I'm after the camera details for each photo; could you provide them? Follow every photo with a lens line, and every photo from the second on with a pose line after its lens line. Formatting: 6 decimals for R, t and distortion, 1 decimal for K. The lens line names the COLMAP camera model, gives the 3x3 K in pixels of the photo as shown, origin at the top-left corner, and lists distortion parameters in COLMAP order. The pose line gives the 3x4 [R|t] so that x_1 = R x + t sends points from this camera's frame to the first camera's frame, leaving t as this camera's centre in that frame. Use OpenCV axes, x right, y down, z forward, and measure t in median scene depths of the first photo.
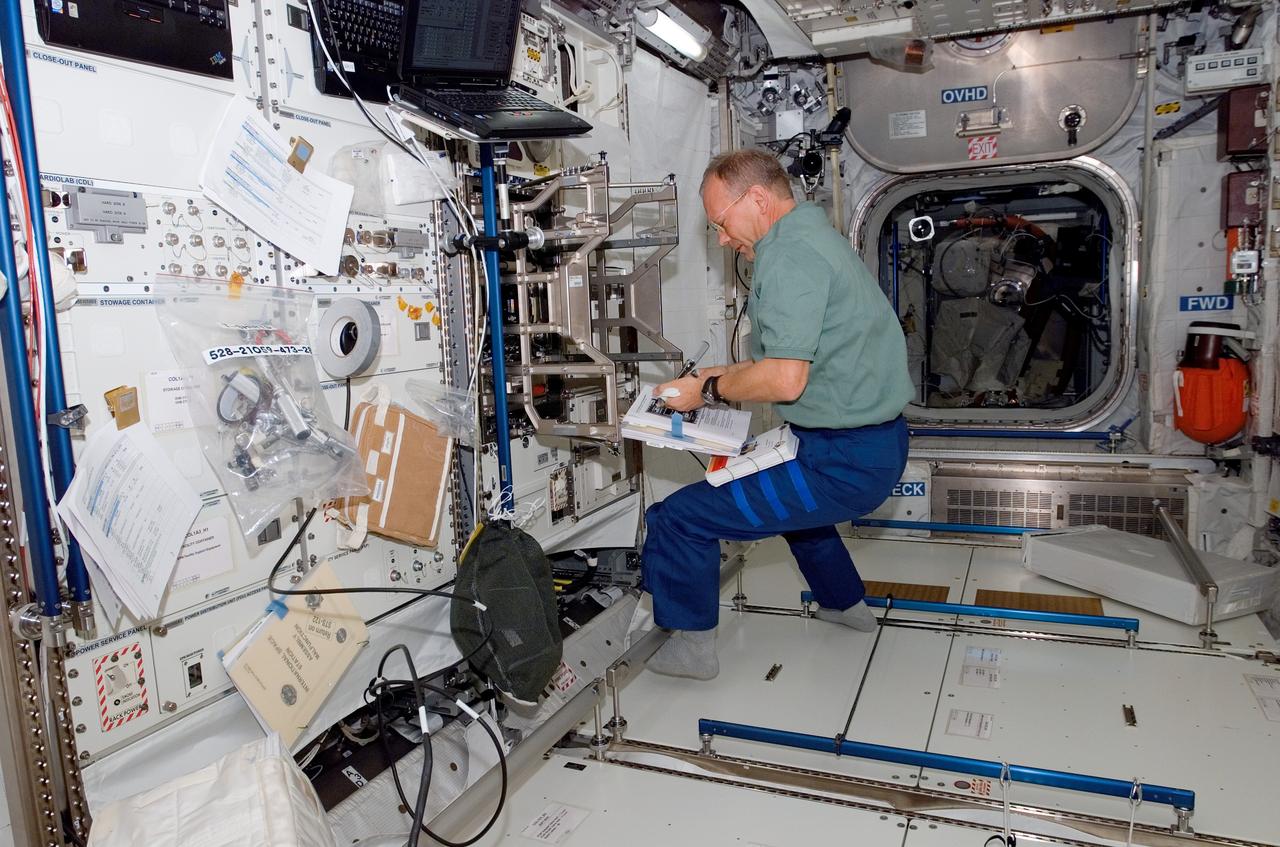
lens RADIAL K [[910.5, 0, 632.0], [0, 910.5, 438.2], [0, 0, 1]] dist [-0.076390, 0.040212]
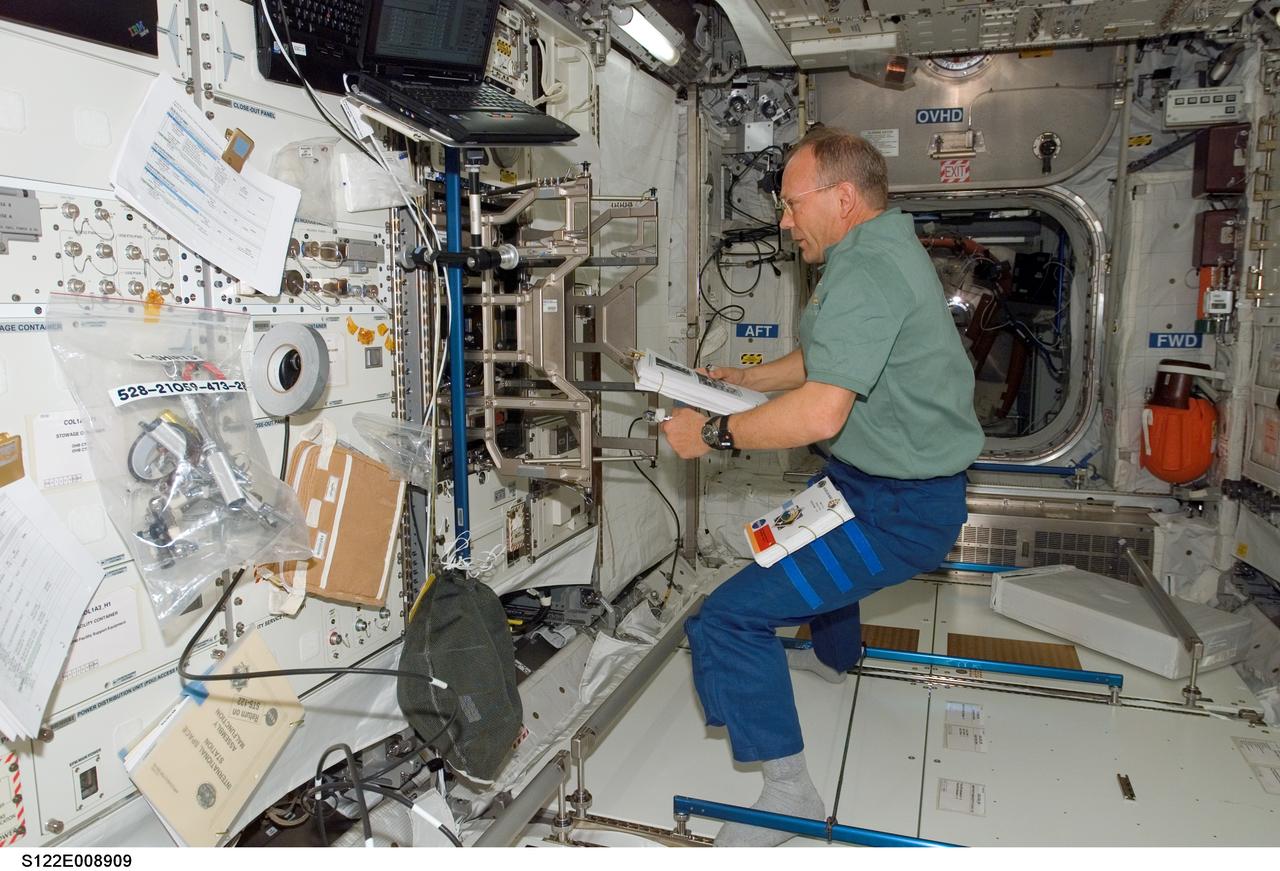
lens RADIAL K [[913.5, 0, 640.0], [0, 913.5, 435.5], [0, 0, 1]] dist [-0.070857, 0.038184]
pose [[0.996007, 0.027595, 0.084902, -0.040369], [-0.027232, 0.999614, -0.005421, -0.037773], [-0.085019, 0.003087, 0.996375, 0.090180]]
